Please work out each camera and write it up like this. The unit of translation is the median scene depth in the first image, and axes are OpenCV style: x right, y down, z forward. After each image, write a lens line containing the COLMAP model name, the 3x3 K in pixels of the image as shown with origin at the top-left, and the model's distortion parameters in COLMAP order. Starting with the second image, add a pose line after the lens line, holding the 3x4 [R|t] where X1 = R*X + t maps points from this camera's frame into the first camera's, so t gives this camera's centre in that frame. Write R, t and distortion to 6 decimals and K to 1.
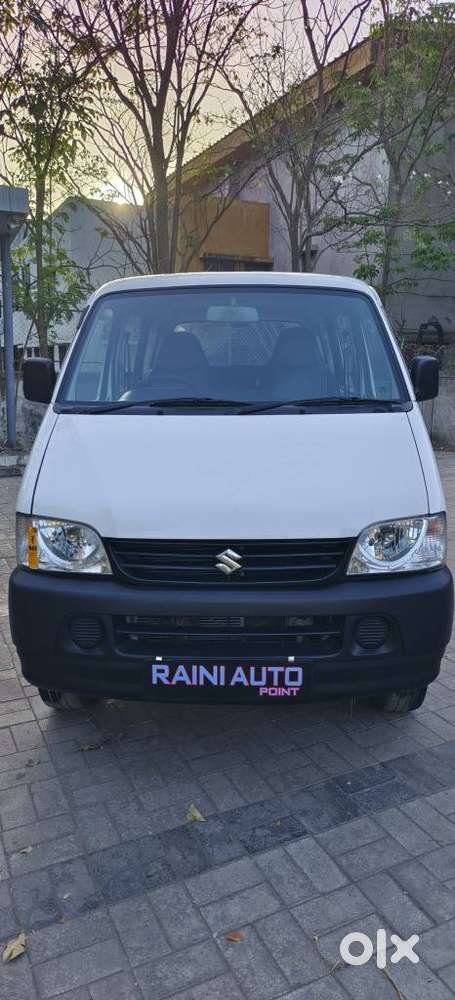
lens RADIAL K [[673.1, 0, 230.3], [0, 673.1, 513.1], [0, 0, 1]] dist [0.034320, 0.000334]
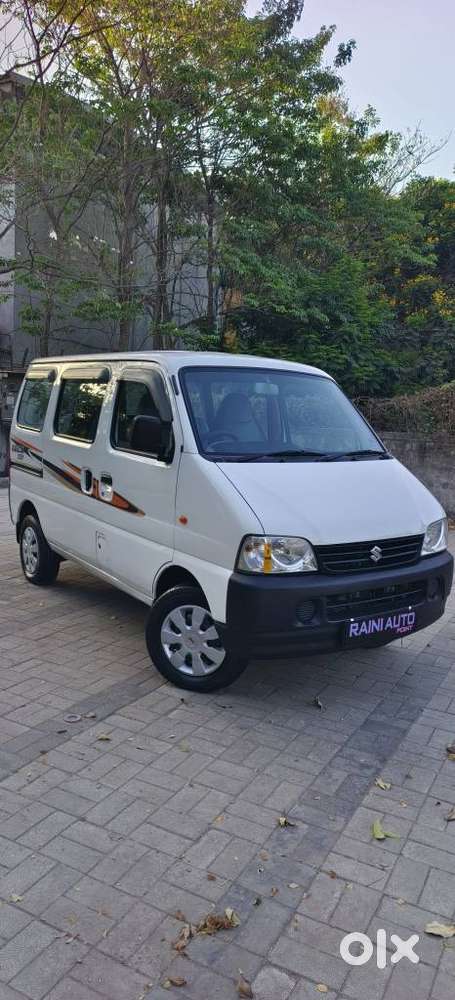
lens RADIAL K [[673.1, 0, 230.3], [0, 673.1, 513.1], [0, 0, 1]] dist [0.034320, 0.000334]
pose [[0.802157, -0.052169, 0.594830, -1.237764], [0.078081, 0.996787, -0.017873, -0.023319], [-0.591986, 0.060782, 0.803653, -0.096726]]
